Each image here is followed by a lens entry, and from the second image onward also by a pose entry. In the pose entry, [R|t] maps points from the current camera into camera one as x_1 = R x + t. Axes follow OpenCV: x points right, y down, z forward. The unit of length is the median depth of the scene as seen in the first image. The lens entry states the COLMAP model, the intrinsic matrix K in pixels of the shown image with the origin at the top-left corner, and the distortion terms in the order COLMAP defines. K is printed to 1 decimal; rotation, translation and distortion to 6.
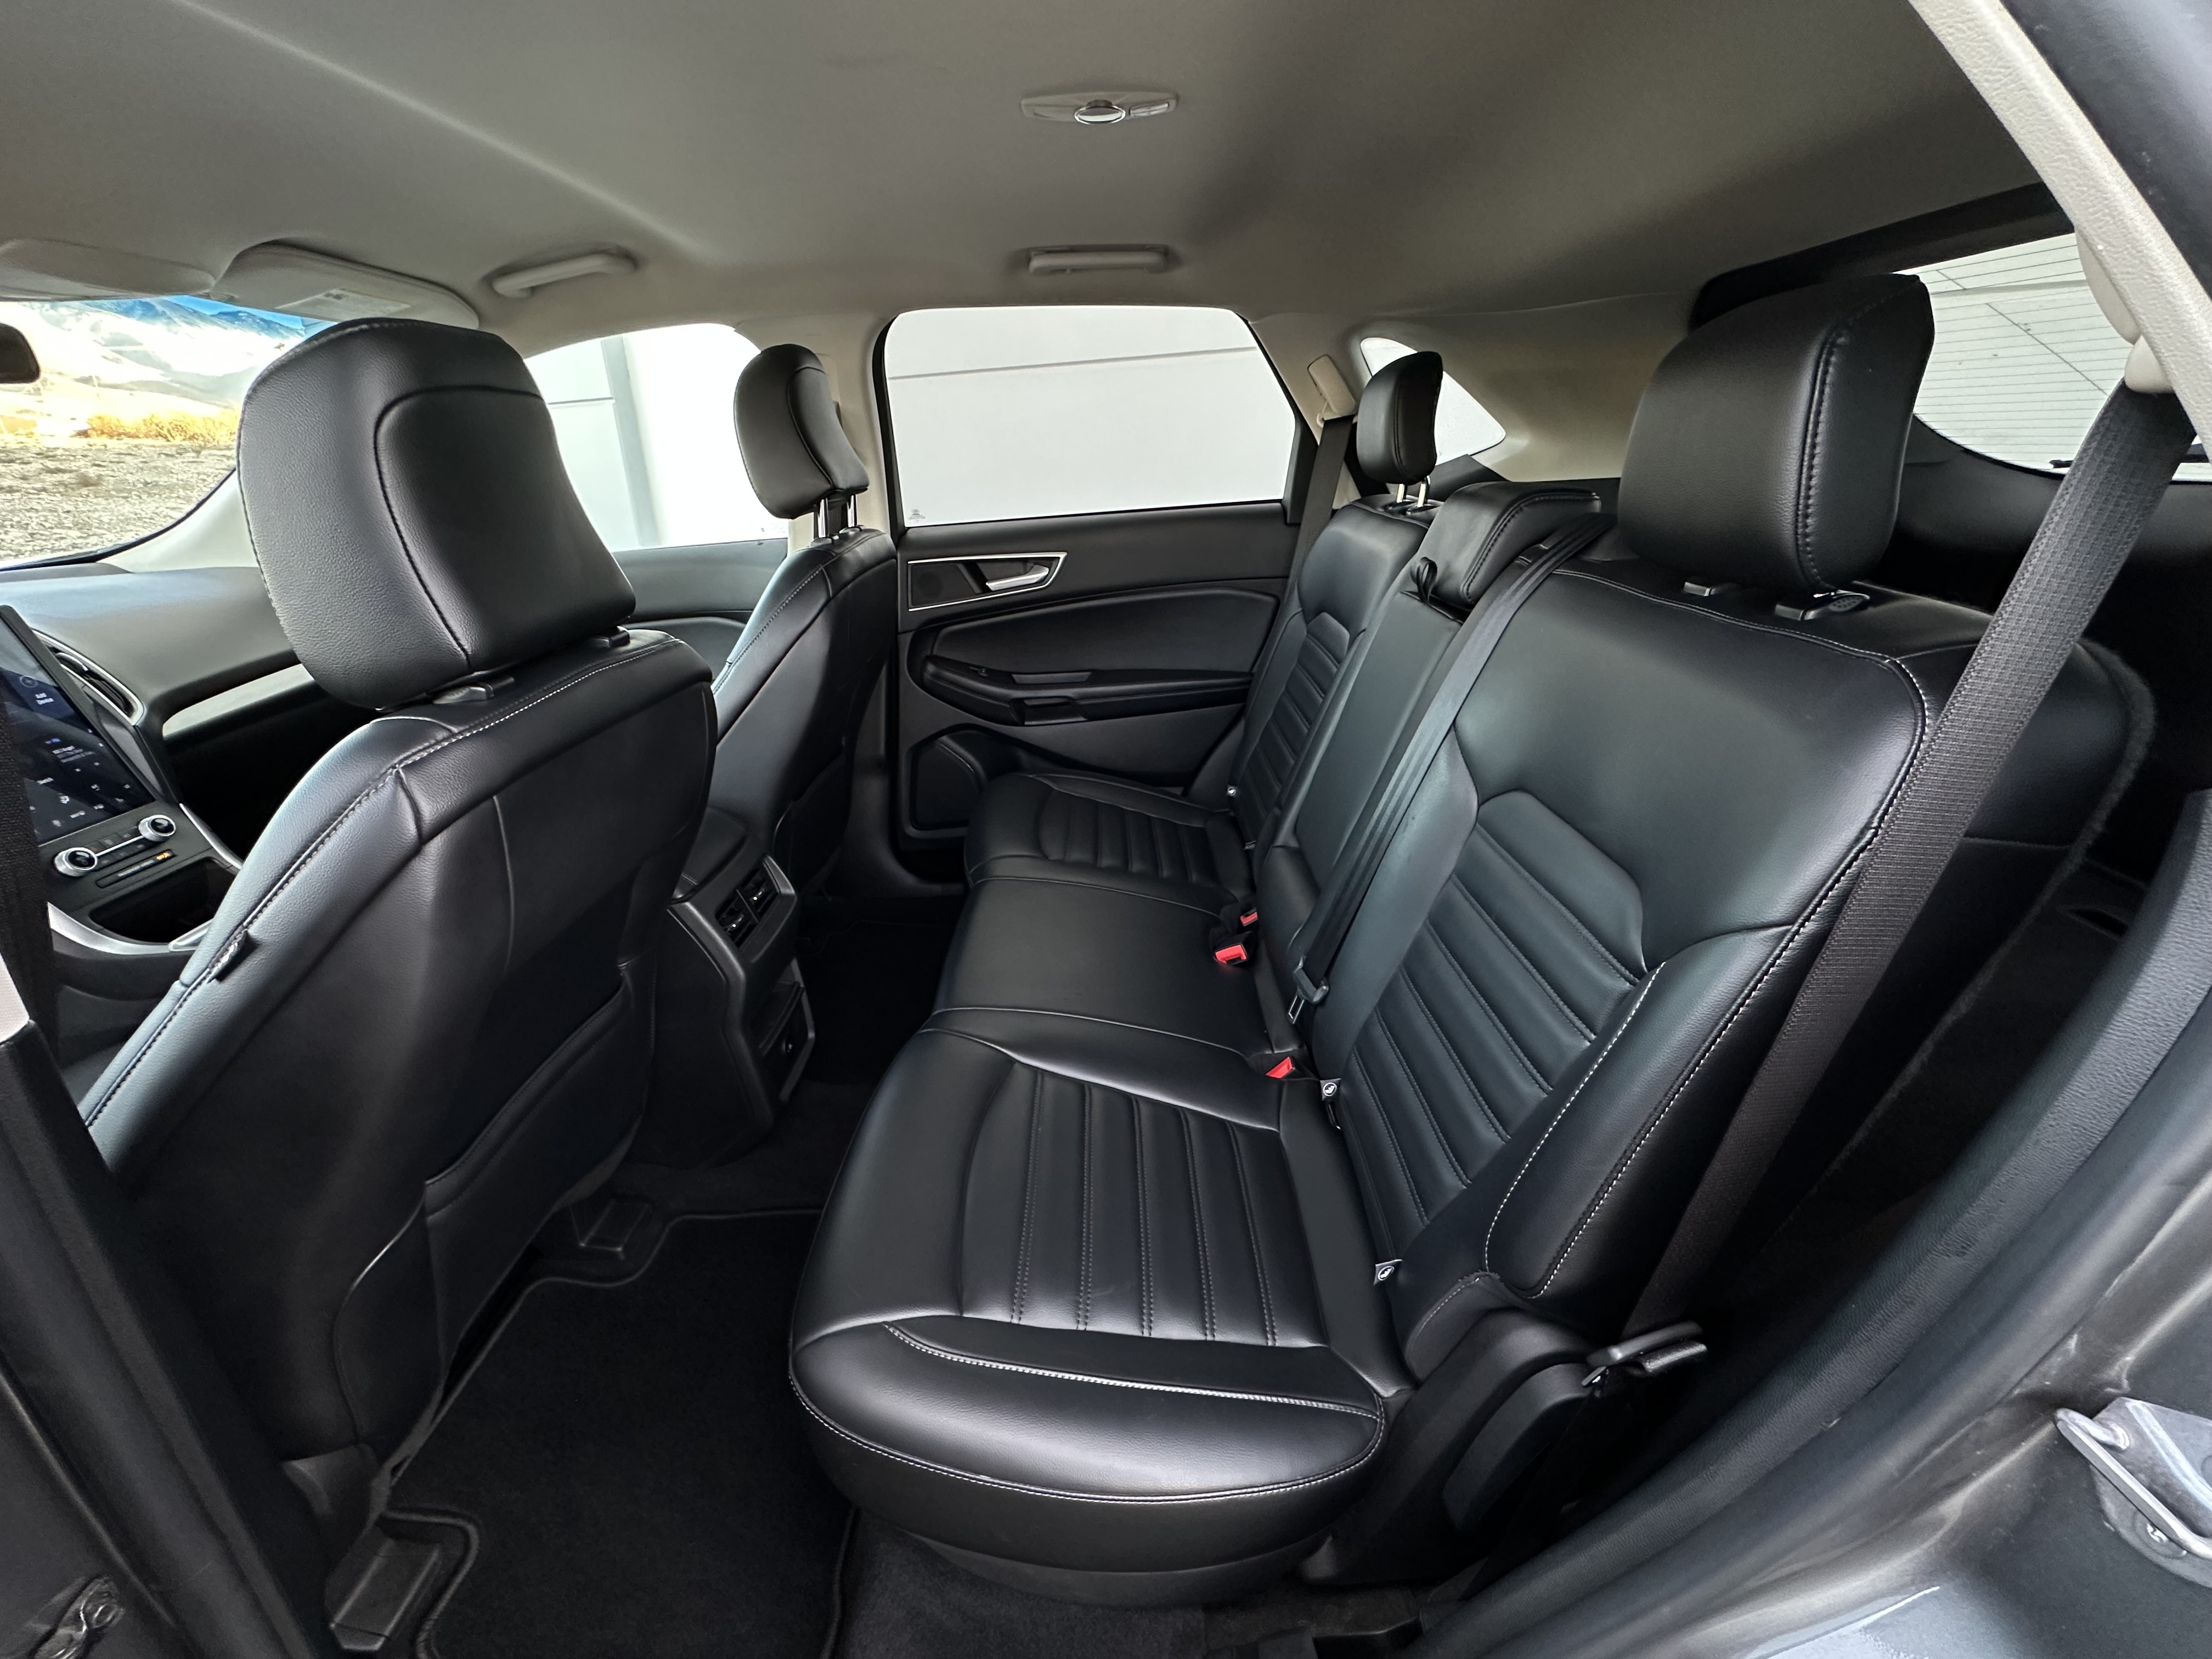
lens RADIAL K [[874.9, 0, 1117.8], [0, 874.9, 860.5], [0, 0, 1]] dist [0.000578, -0.000148]
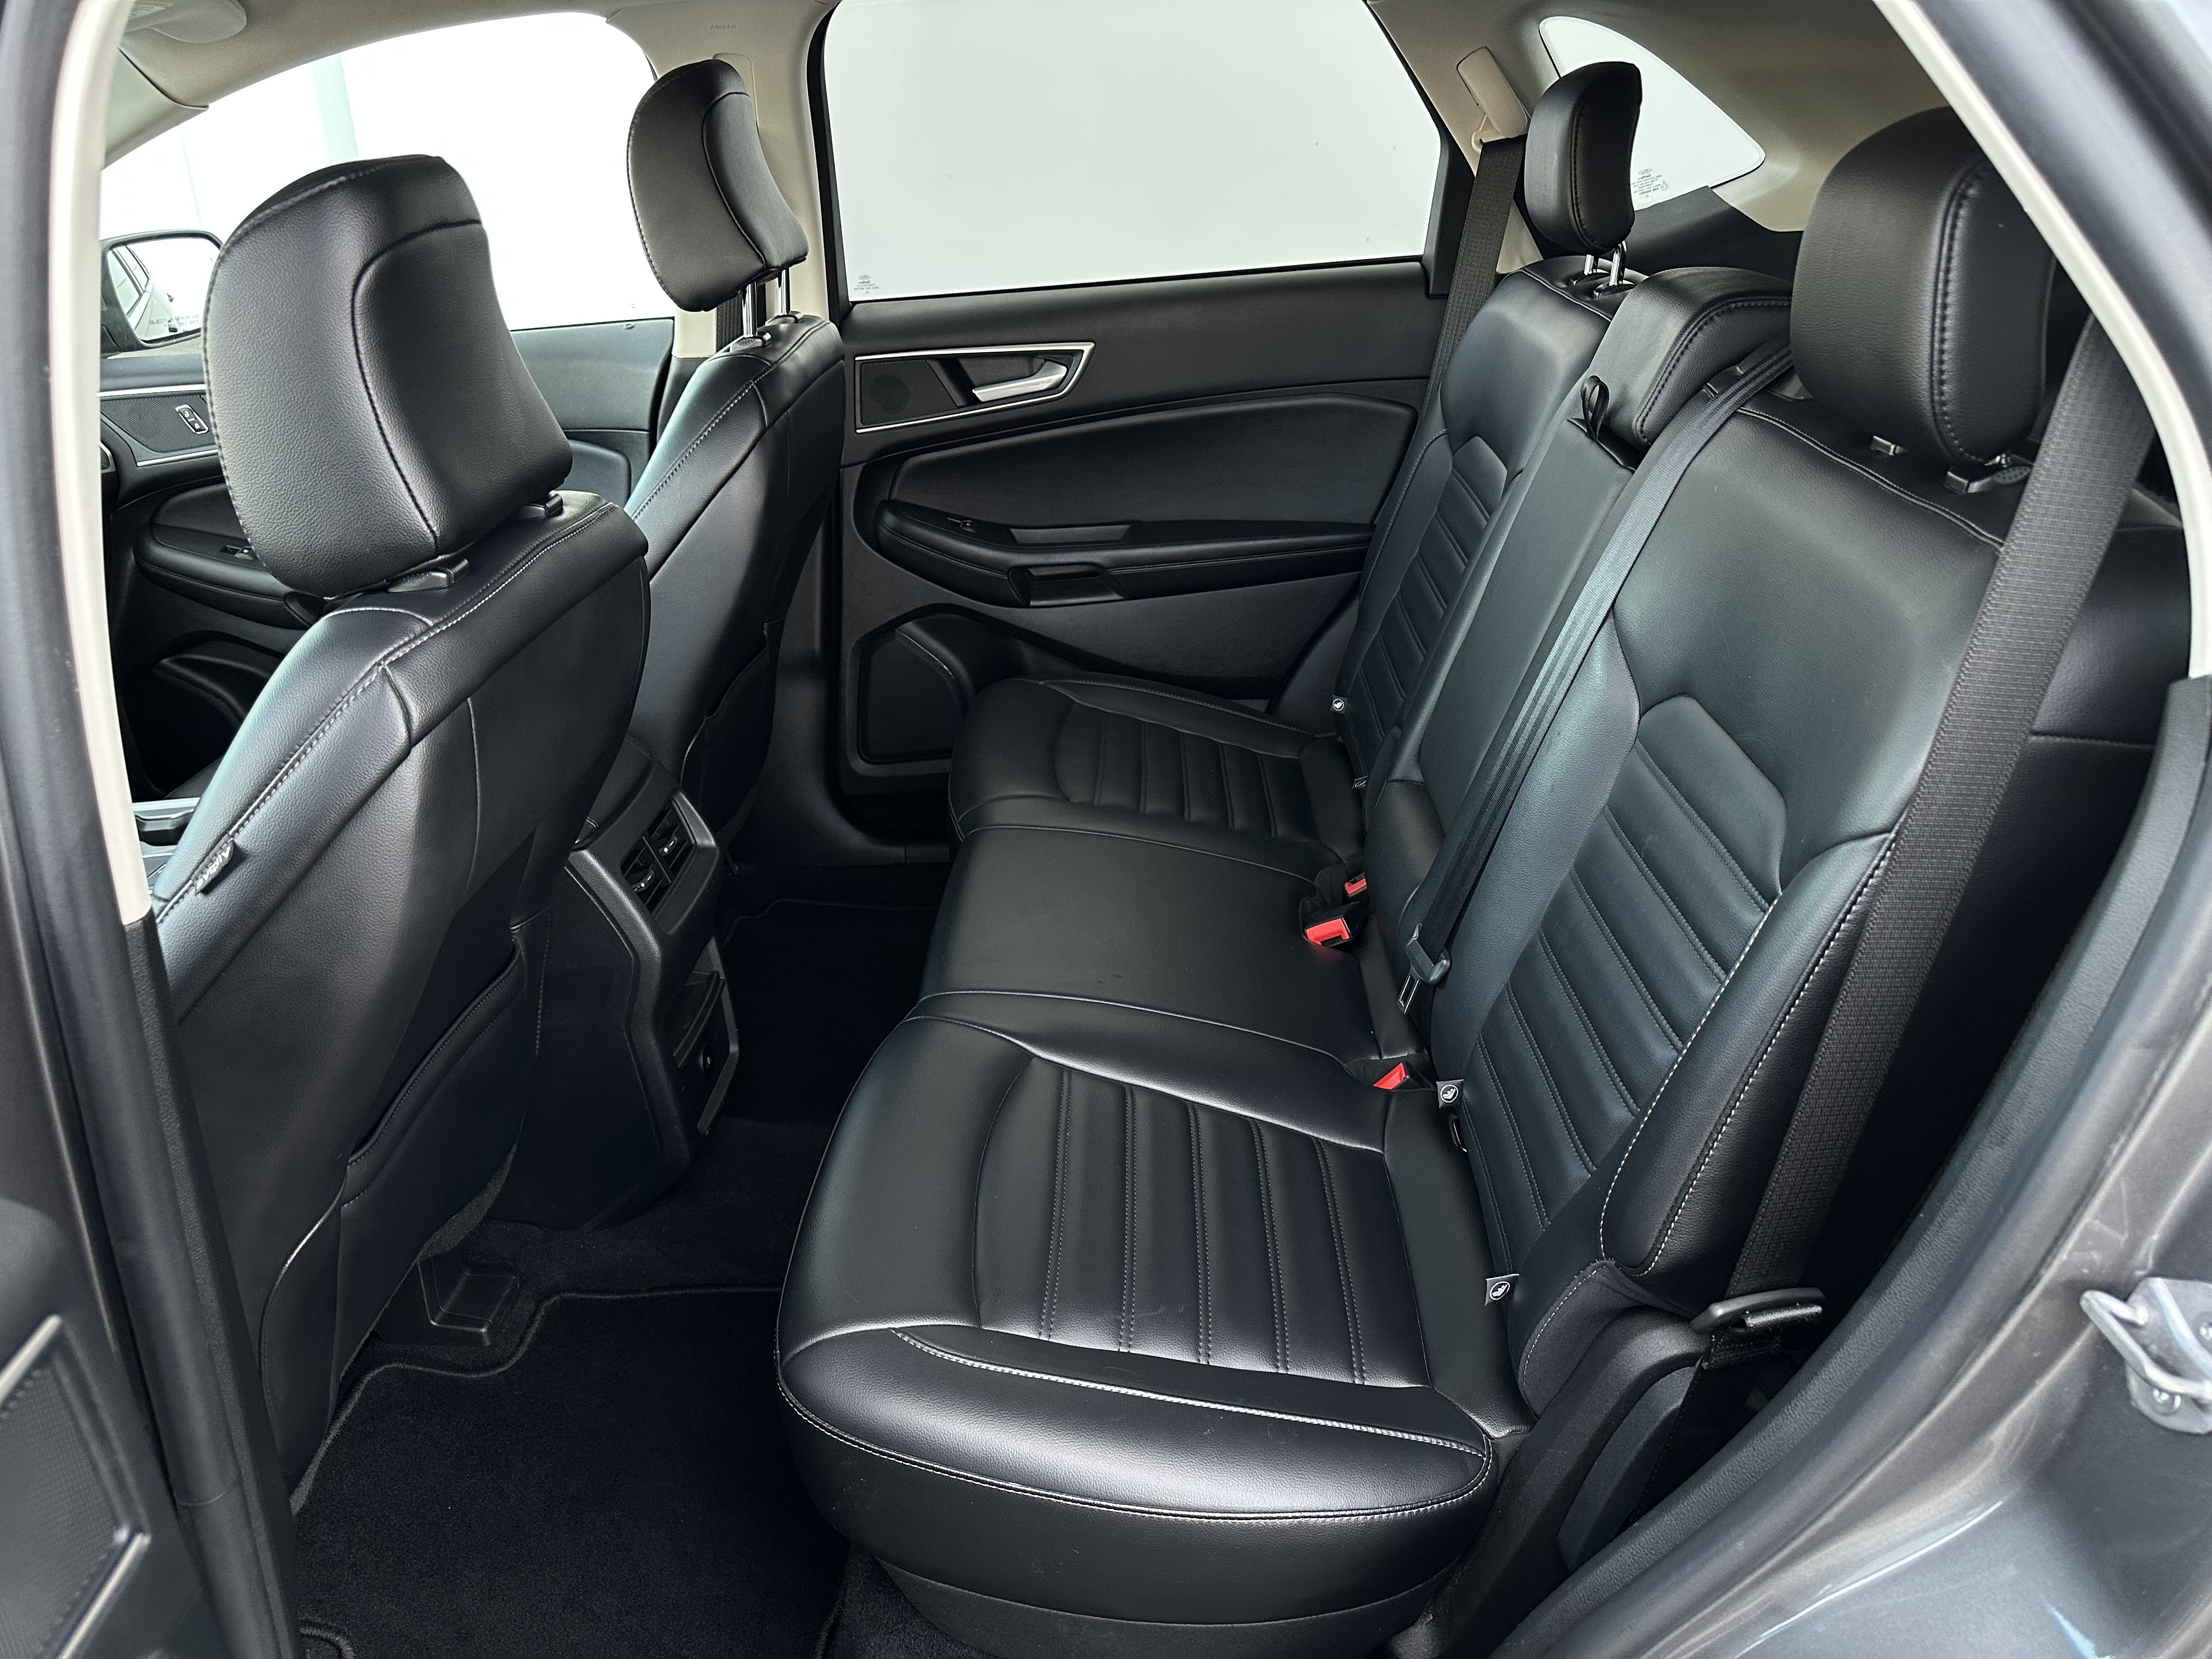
lens RADIAL K [[1457.3, 0, 1139.4], [0, 1457.3, 844.0], [0, 0, 1]] dist [0.125235, -0.175303]
pose [[0.999790, 0.002351, -0.020349, -0.000206], [-0.002104, 0.999924, 0.012166, 0.029170], [0.020376, -0.012121, 0.999719, -0.259840]]
